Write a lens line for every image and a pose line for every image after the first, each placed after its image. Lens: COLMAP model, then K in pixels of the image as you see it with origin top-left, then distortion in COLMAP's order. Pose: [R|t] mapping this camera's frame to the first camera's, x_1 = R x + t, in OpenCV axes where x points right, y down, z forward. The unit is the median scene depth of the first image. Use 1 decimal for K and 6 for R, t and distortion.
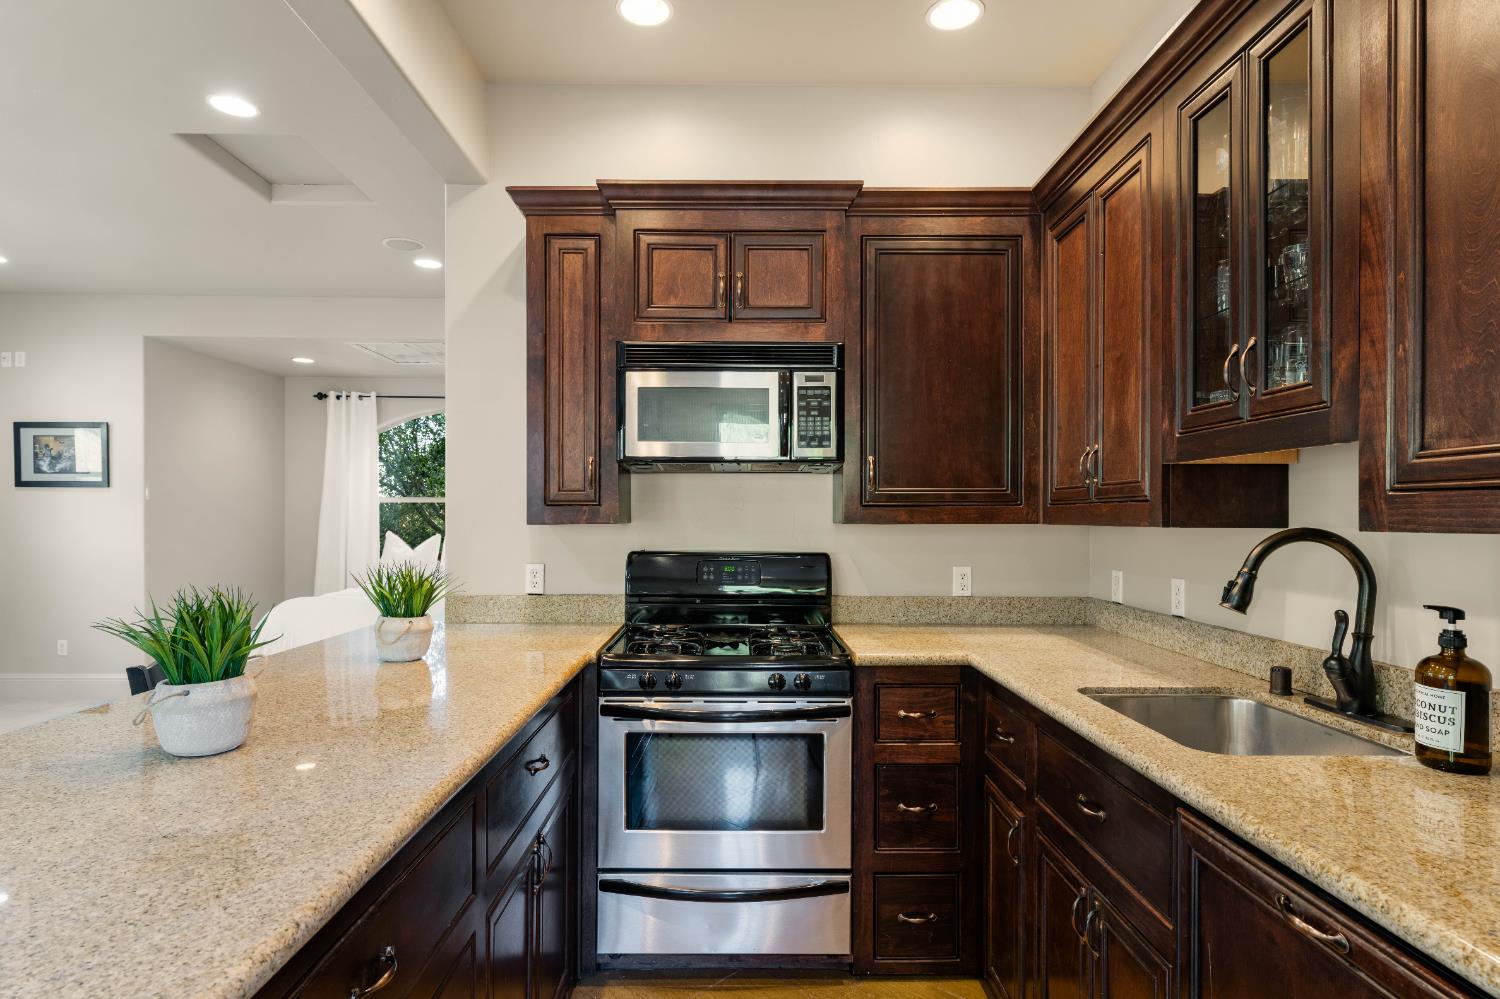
lens RADIAL K [[816.3, 0, 720.9], [0, 816.3, 513.2], [0, 0, 1]] dist [0.008406, 0.000621]
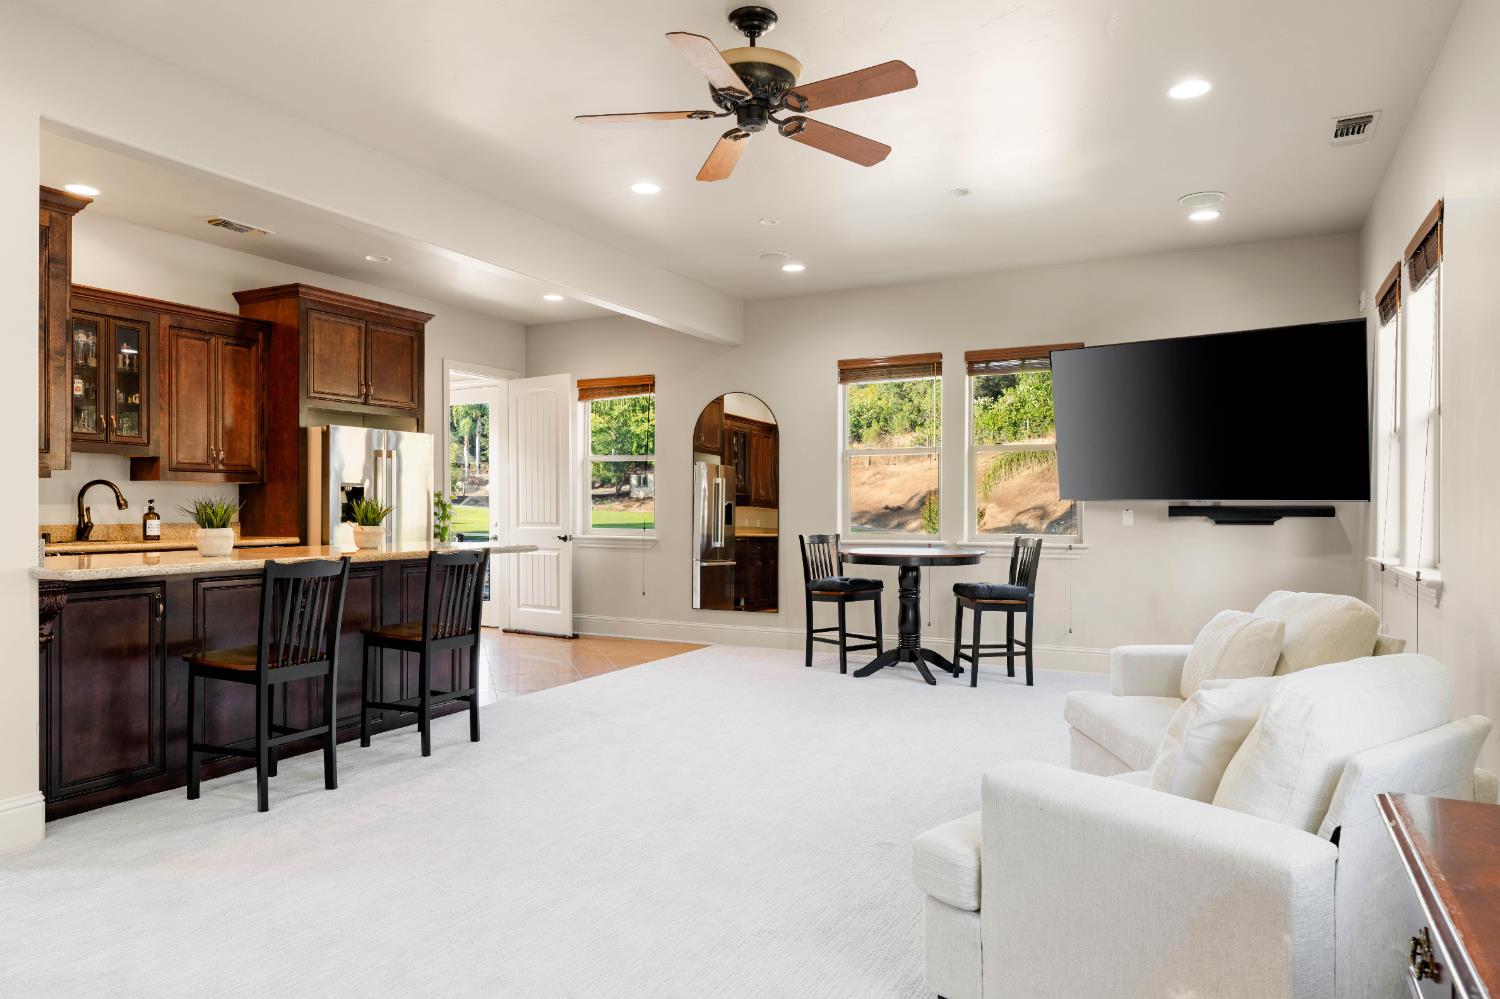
lens RADIAL K [[954.5, 0, 759.7], [0, 954.5, 503.8], [0, 0, 1]] dist [0.028988, -0.000521]
pose [[-0.901393, -0.000744, 0.433000, -1.787072], [-0.004083, 0.999969, -0.006781, 0.072710], [-0.432982, -0.007880, -0.901368, 1.860476]]
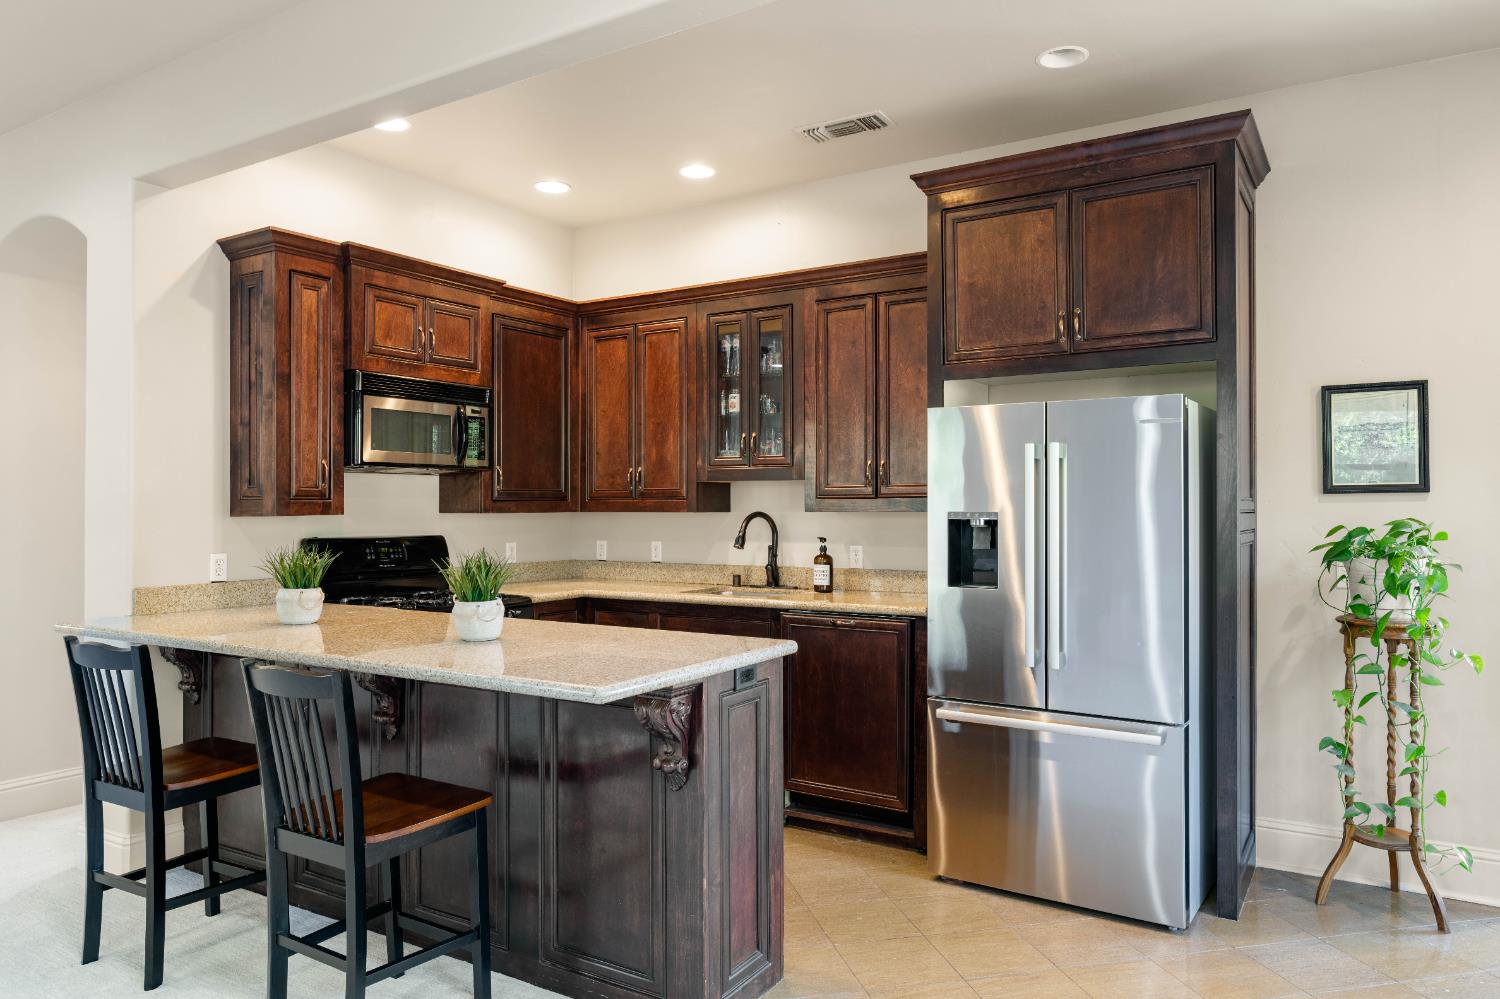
lens RADIAL K [[1027.2, 0, 779.7], [0, 1027.2, 493.5], [0, 0, 1]] dist [-0.001620, -0.006286]
pose [[0.519459, 0.007238, 0.854465, -1.112276], [-0.000637, 0.999967, -0.008082, -0.006928], [-0.854495, 0.003654, 0.519446, -0.371867]]
